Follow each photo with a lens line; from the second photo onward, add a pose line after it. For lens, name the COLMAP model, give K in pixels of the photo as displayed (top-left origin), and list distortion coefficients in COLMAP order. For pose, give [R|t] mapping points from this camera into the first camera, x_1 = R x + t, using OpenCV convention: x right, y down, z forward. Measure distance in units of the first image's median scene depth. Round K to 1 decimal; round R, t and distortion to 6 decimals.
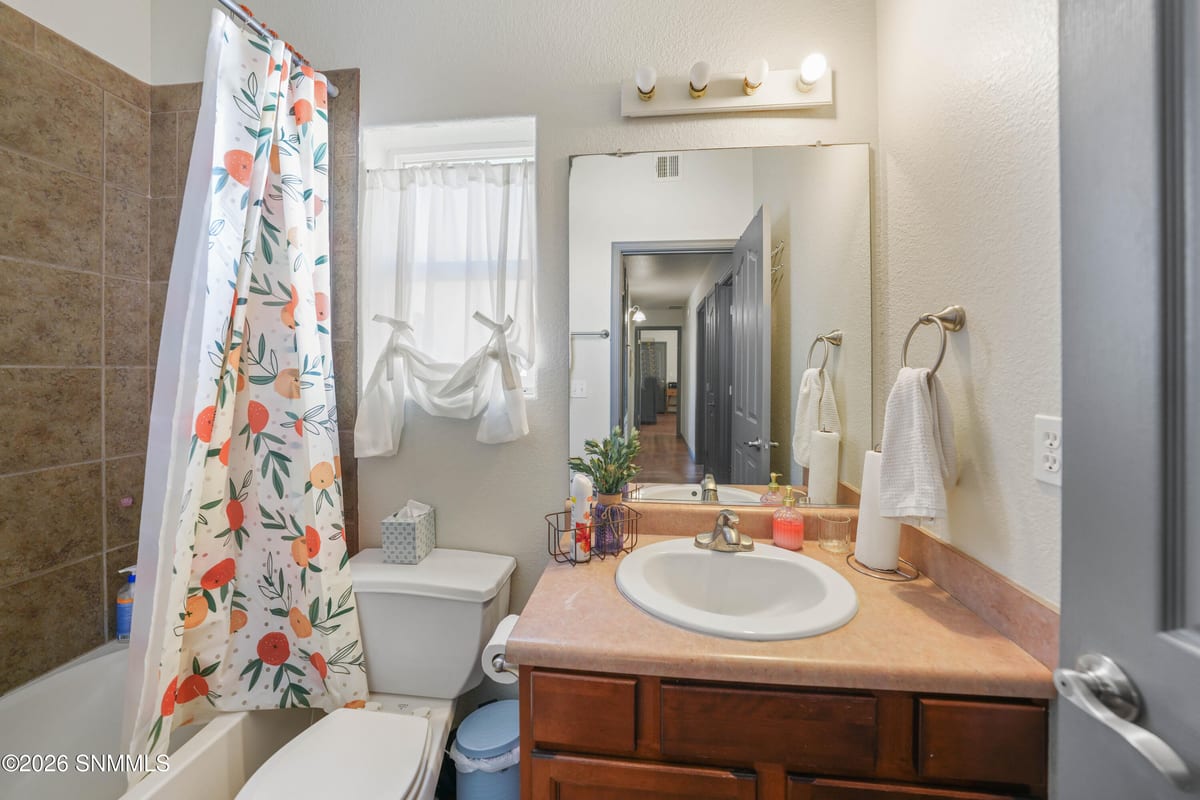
lens RADIAL K [[415.1, 0, 612.4], [0, 415.1, 372.4], [0, 0, 1]] dist [-0.000378, -0.000033]
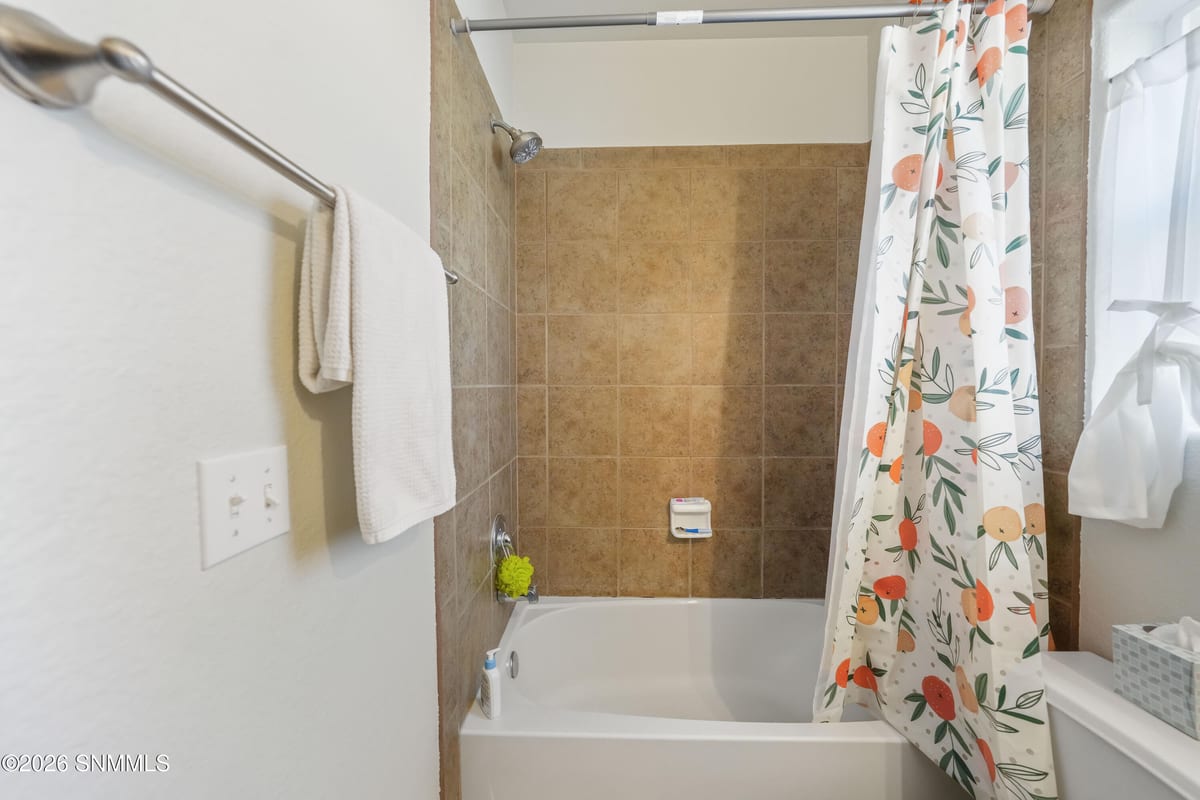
lens RADIAL K [[422.7, 0, 599.5], [0, 422.7, 398.0], [0, 0, 1]] dist [-0.023595, 0.006899]
pose [[0.072244, 0.023777, -0.997104, 0.014171], [-0.005768, 0.999709, 0.023421, 0.000222], [0.997370, 0.004059, 0.072360, 0.198106]]
